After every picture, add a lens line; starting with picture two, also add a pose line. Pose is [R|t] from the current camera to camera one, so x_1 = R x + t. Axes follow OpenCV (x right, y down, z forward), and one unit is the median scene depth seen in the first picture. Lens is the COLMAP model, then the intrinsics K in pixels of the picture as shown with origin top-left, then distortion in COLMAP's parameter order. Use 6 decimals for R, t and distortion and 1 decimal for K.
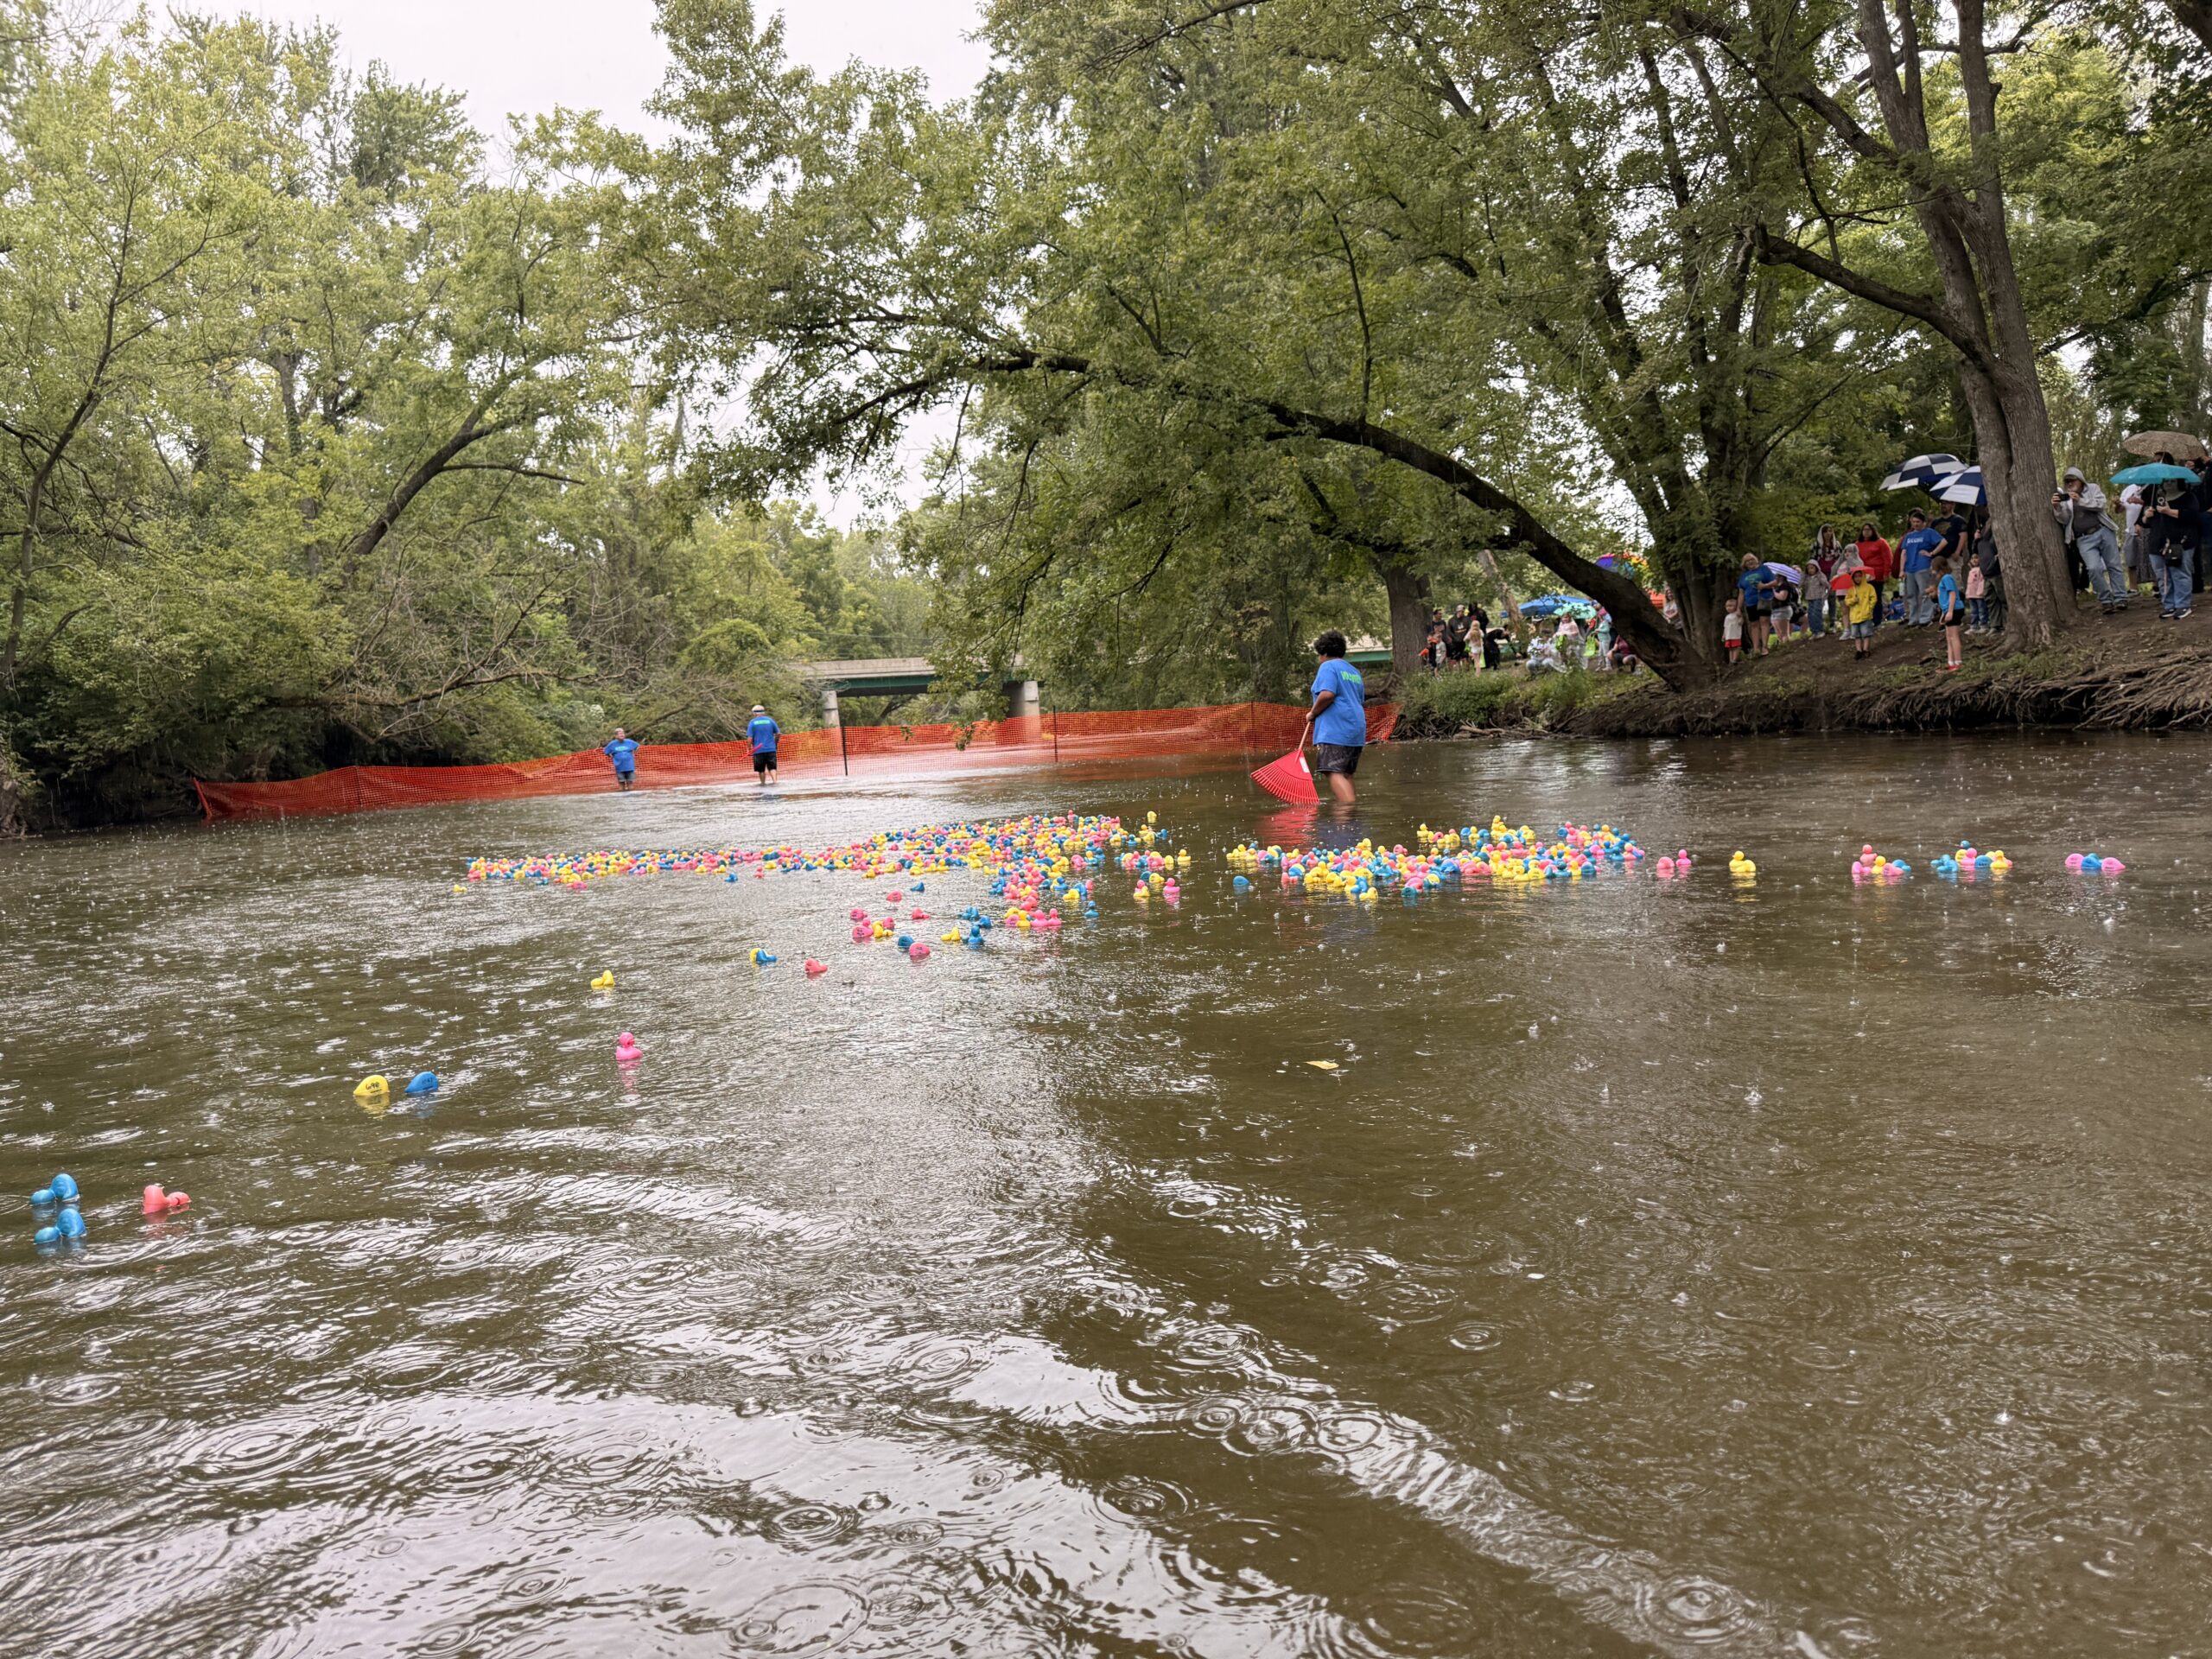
lens RADIAL K [[1525.2, 0, 1133.3], [0, 1525.2, 913.9], [0, 0, 1]] dist [0.024254, -0.071400]
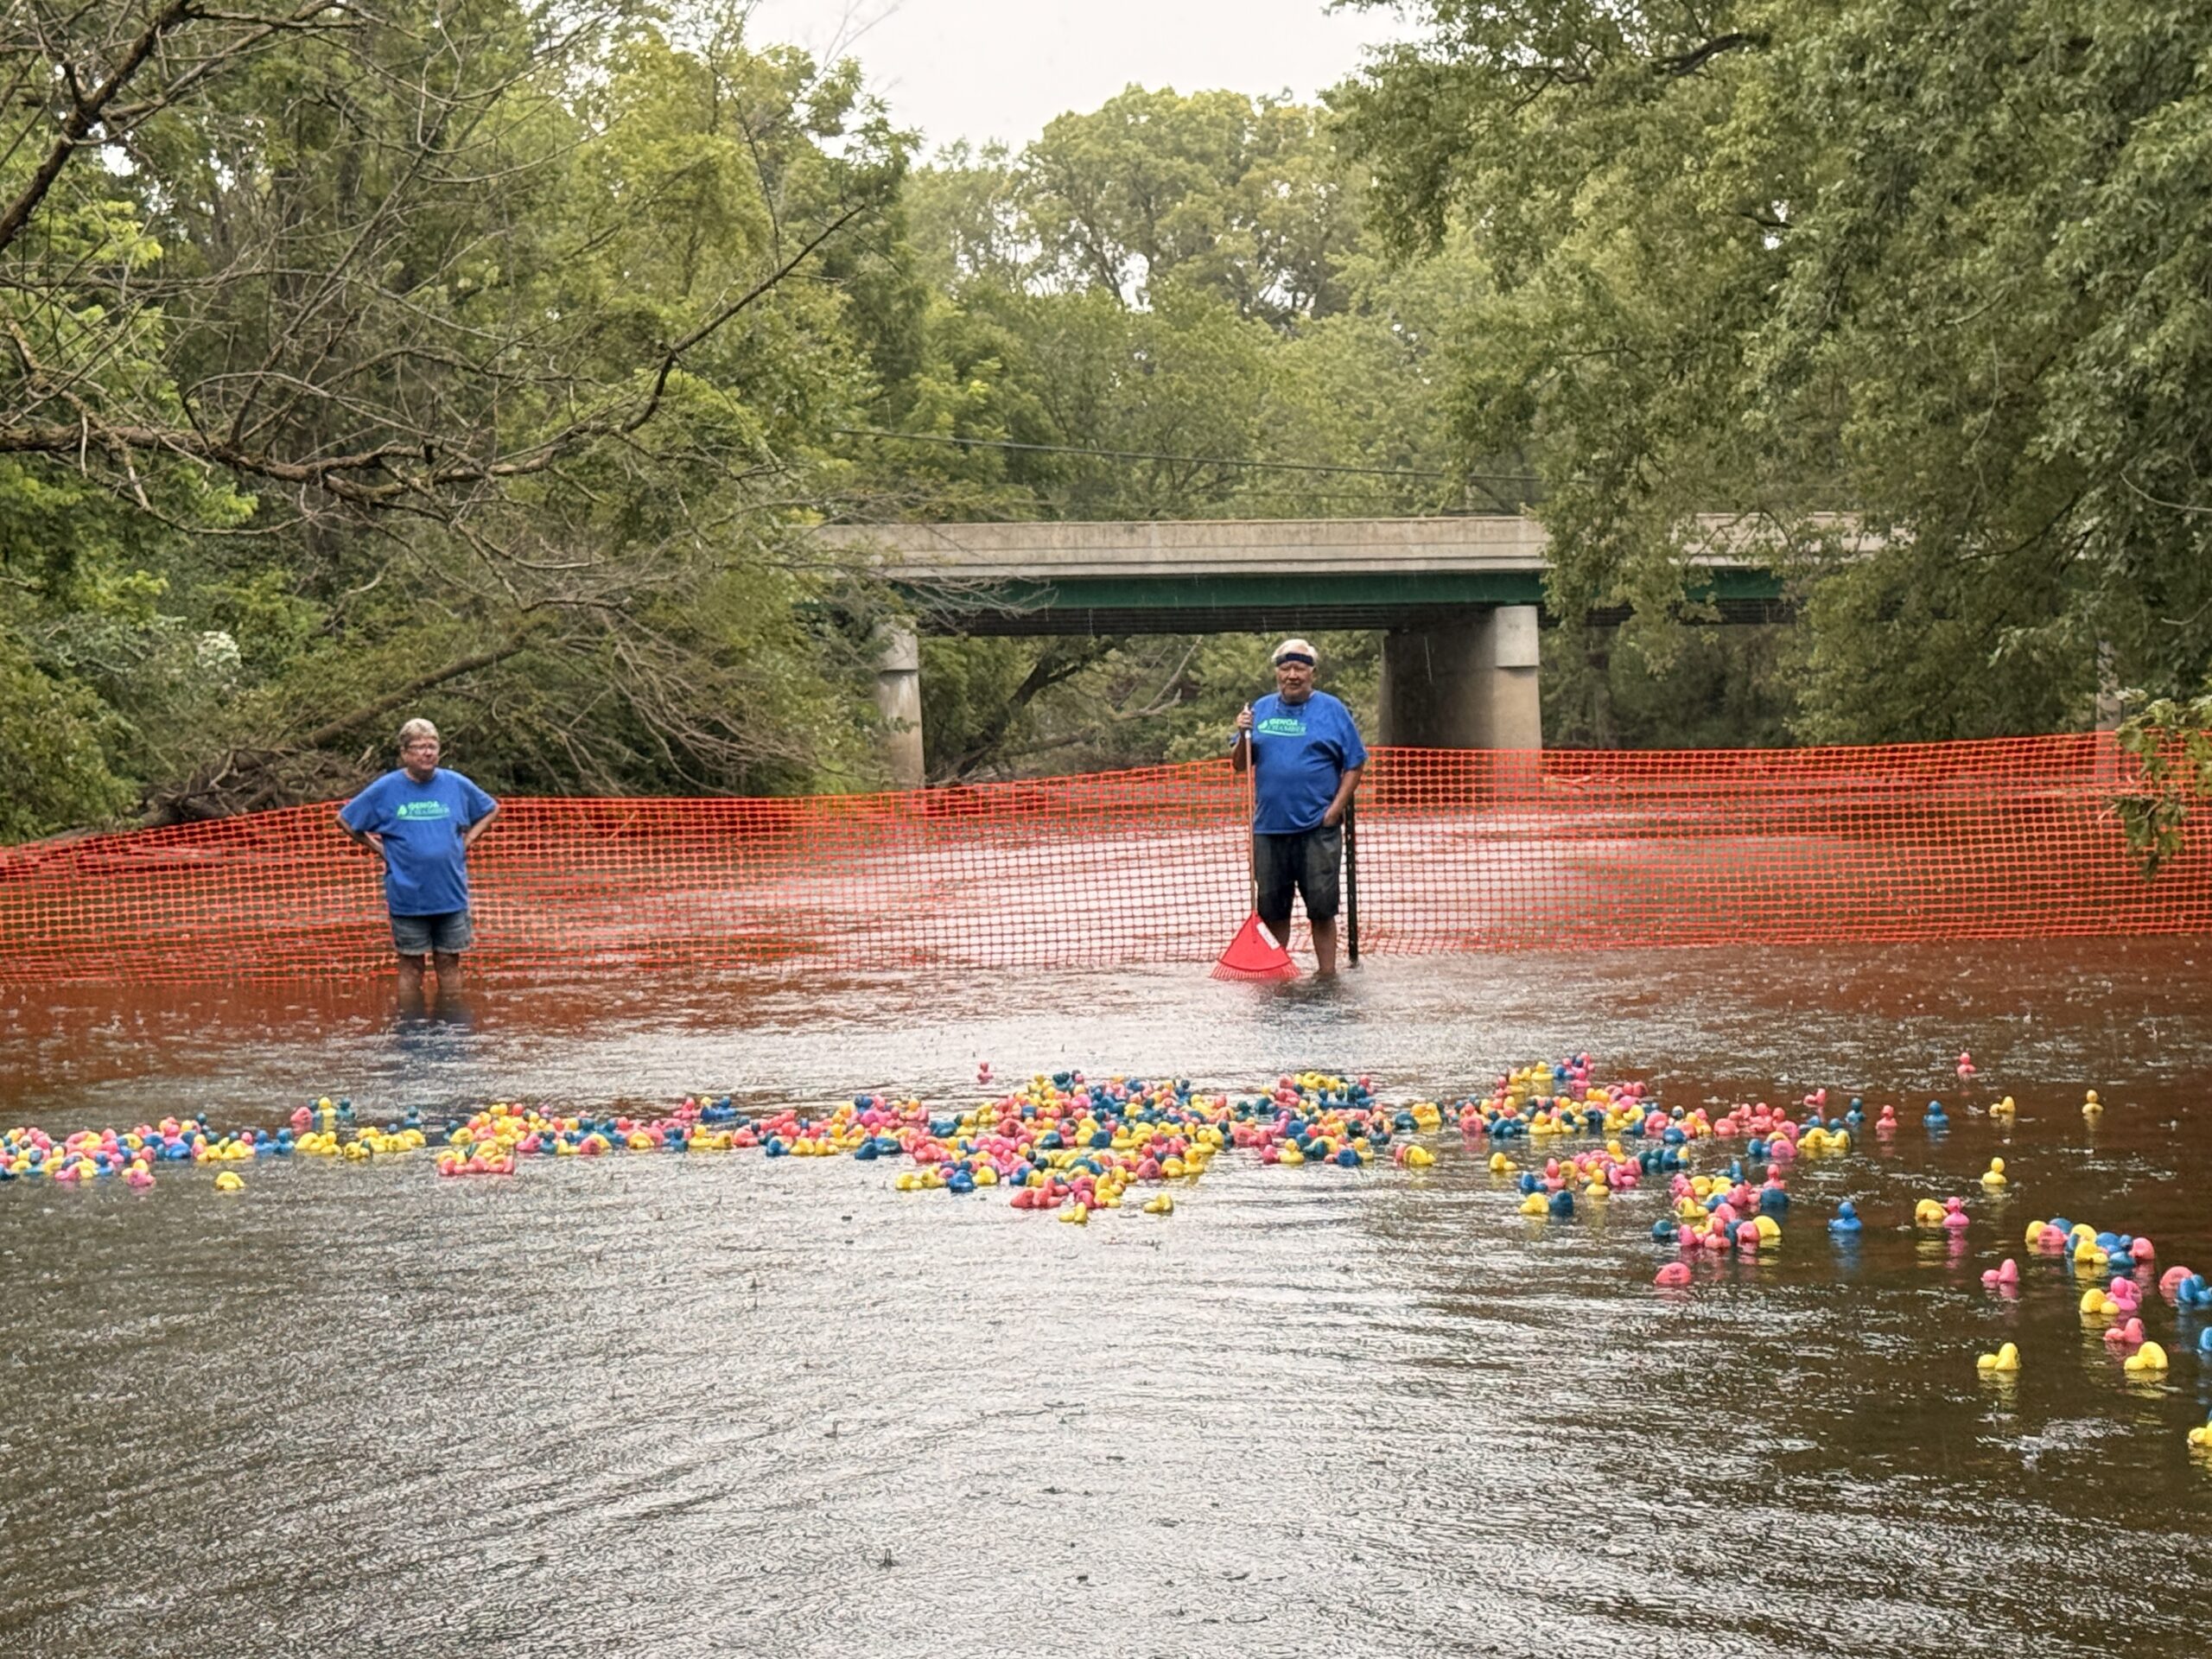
lens RADIAL K [[4221.7, 0, 1106.0], [0, 4221.7, 829.5], [0, 0, 1]] dist [0.166005, -0.041361]
pose [[0.993464, 0.035014, -0.108642, -0.152529], [-0.045783, 0.994106, -0.098273, -0.041294], [0.104560, 0.102604, 0.989212, 0.337315]]
